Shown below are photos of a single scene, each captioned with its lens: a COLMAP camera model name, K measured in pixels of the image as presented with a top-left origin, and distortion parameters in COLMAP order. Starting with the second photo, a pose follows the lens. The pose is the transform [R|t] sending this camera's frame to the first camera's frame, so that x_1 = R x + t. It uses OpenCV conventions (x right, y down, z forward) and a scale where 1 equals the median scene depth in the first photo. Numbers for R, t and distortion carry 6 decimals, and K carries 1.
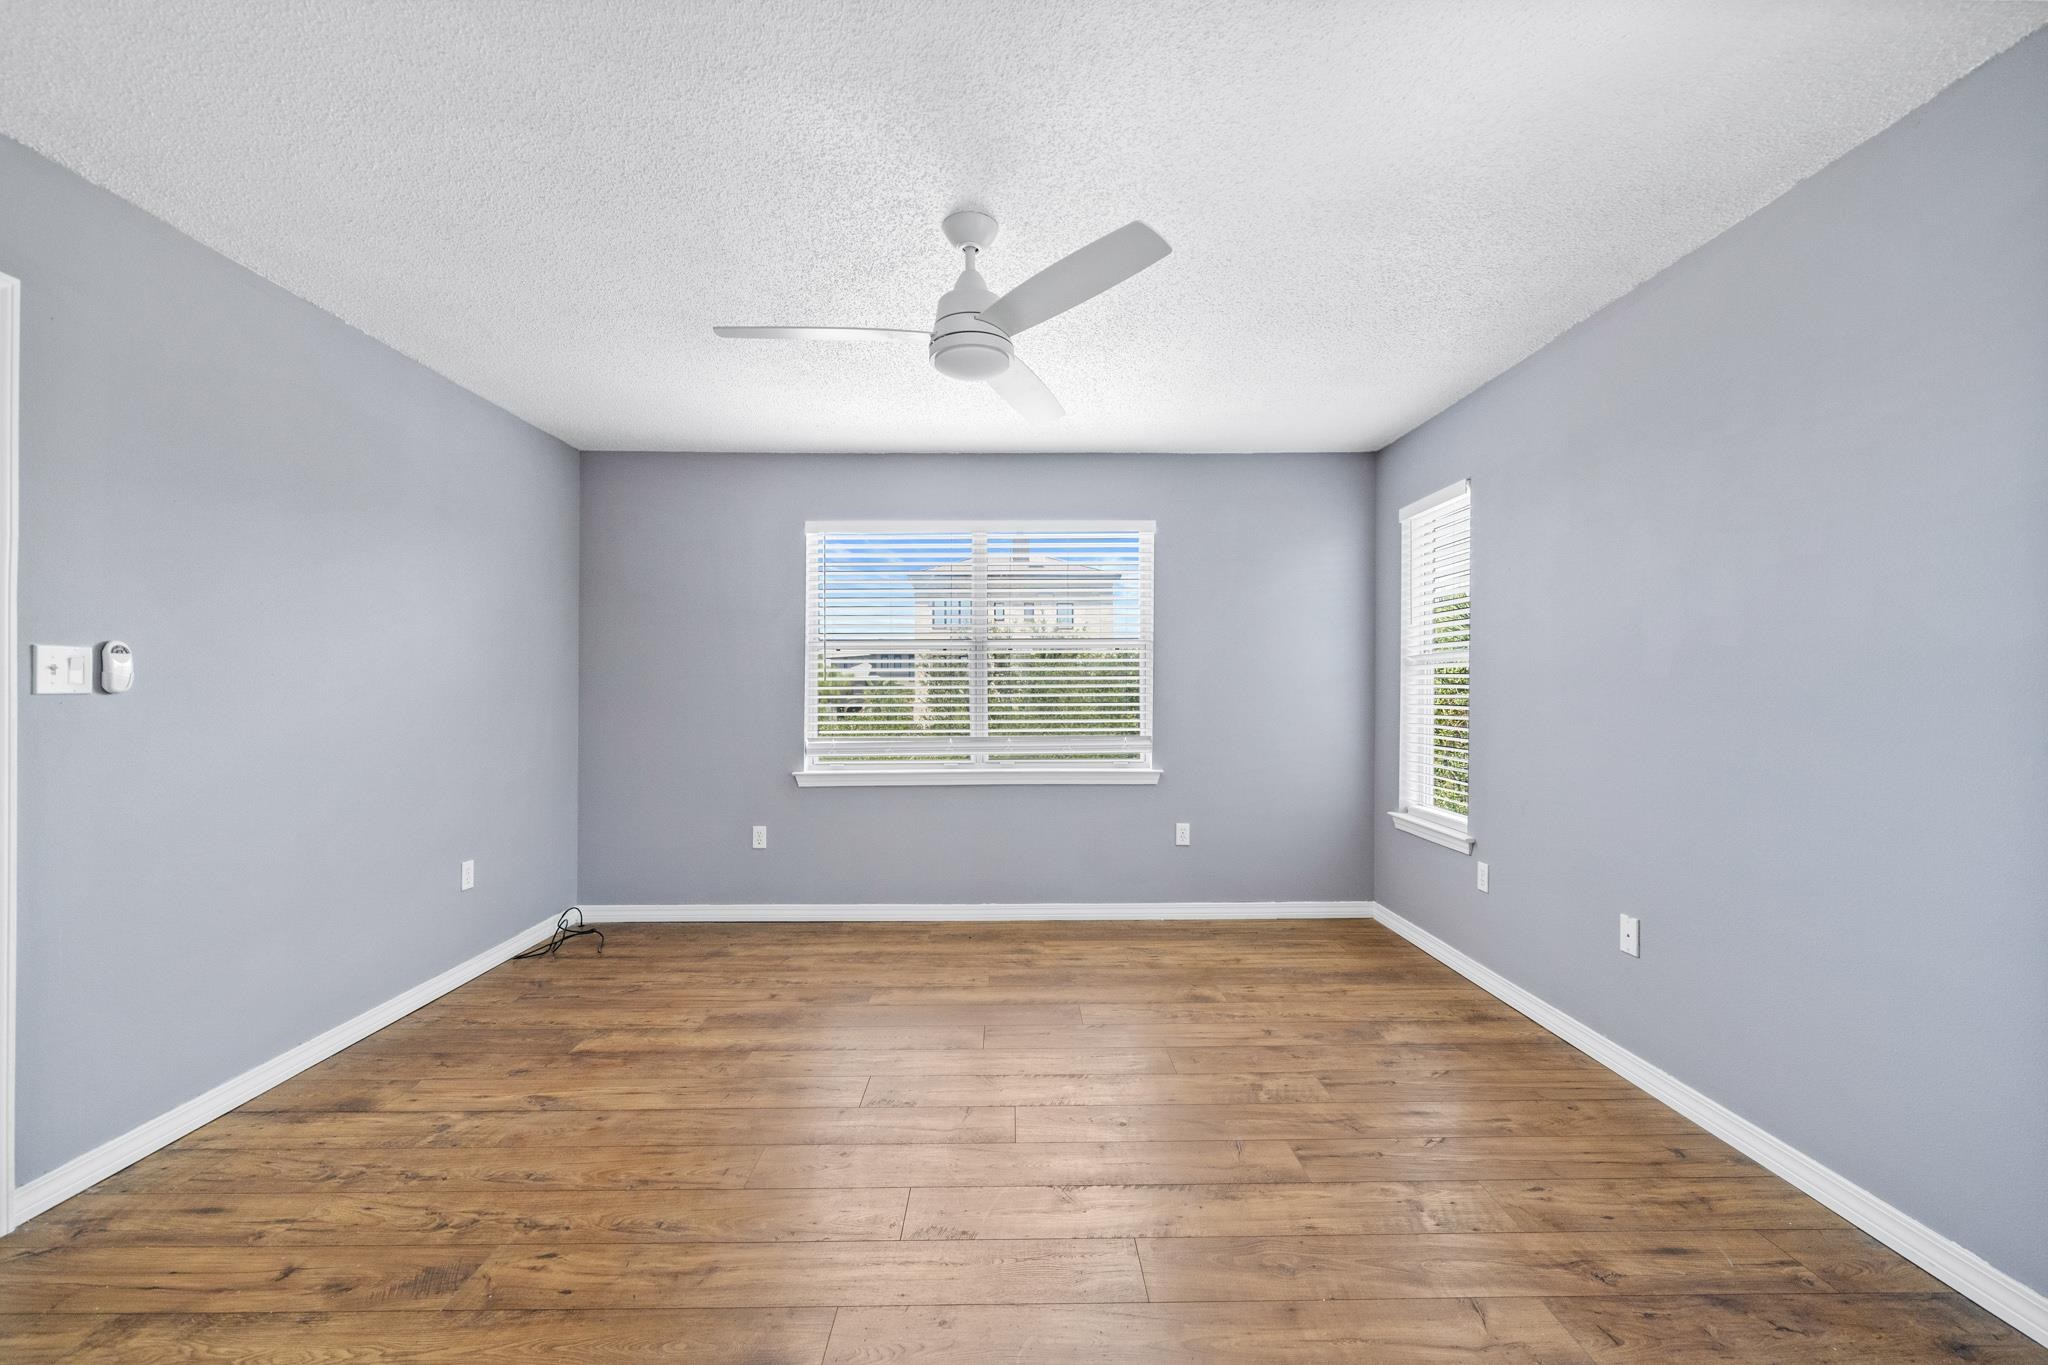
lens RADIAL K [[811.6, 0, 1014.6], [0, 811.6, 682.8], [0, 0, 1]] dist [-0.001341, -0.000142]
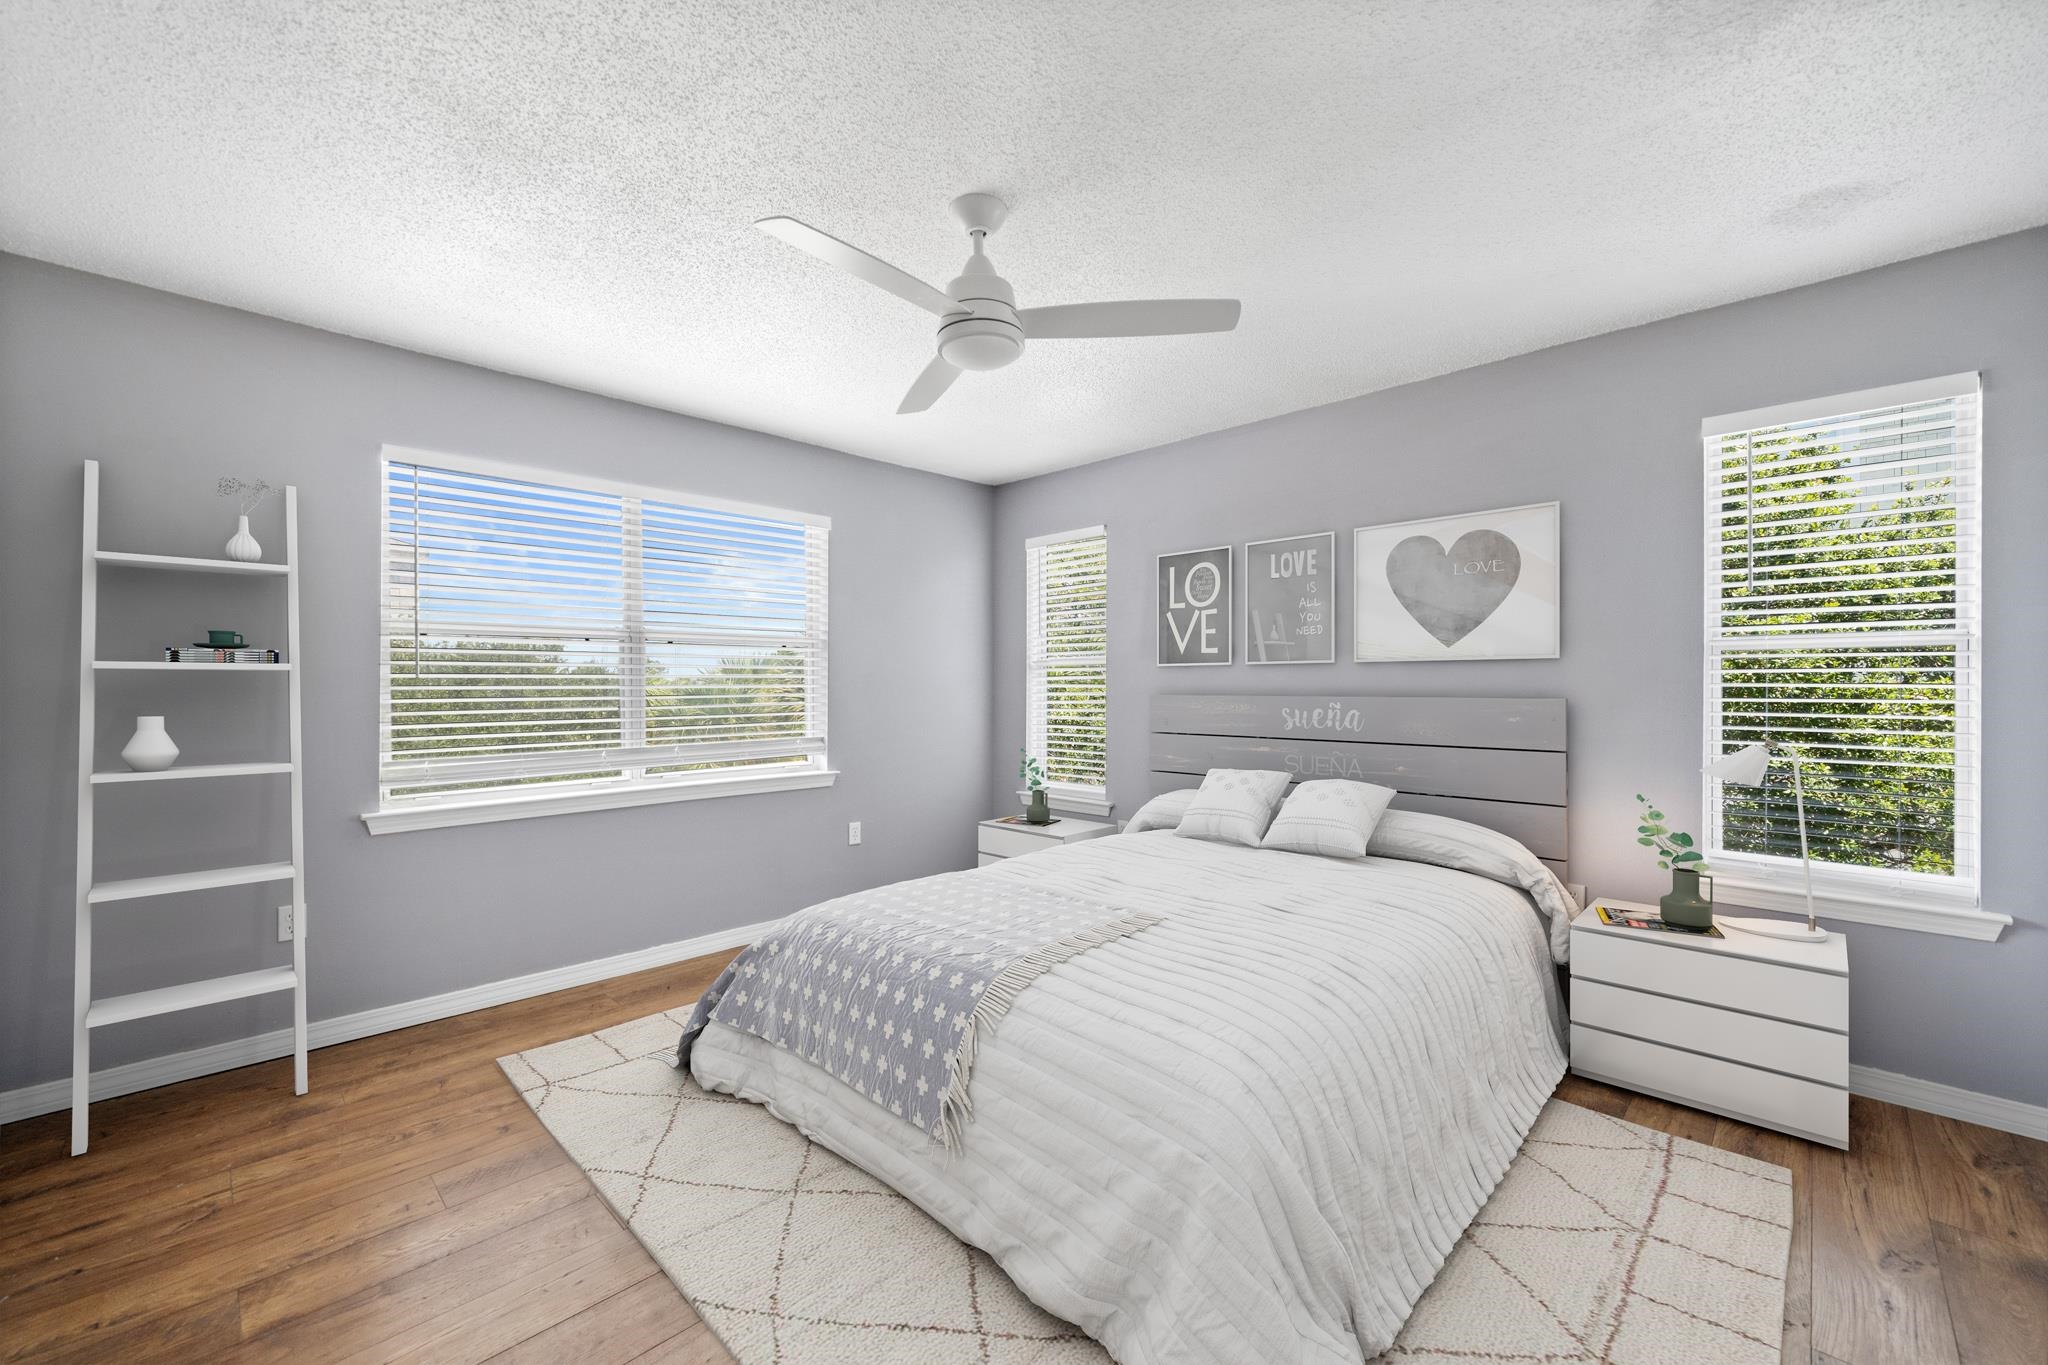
lens RADIAL K [[811.6, 0, 1026.2], [0, 811.6, 681.2], [0, 0, 1]] dist [-0.001341, -0.000142]
pose [[0.706087, 0.006189, 0.708098, -0.365257], [-0.004245, 0.999981, -0.004507, 0.001685], [-0.708112, 0.000177, 0.706100, 0.144698]]
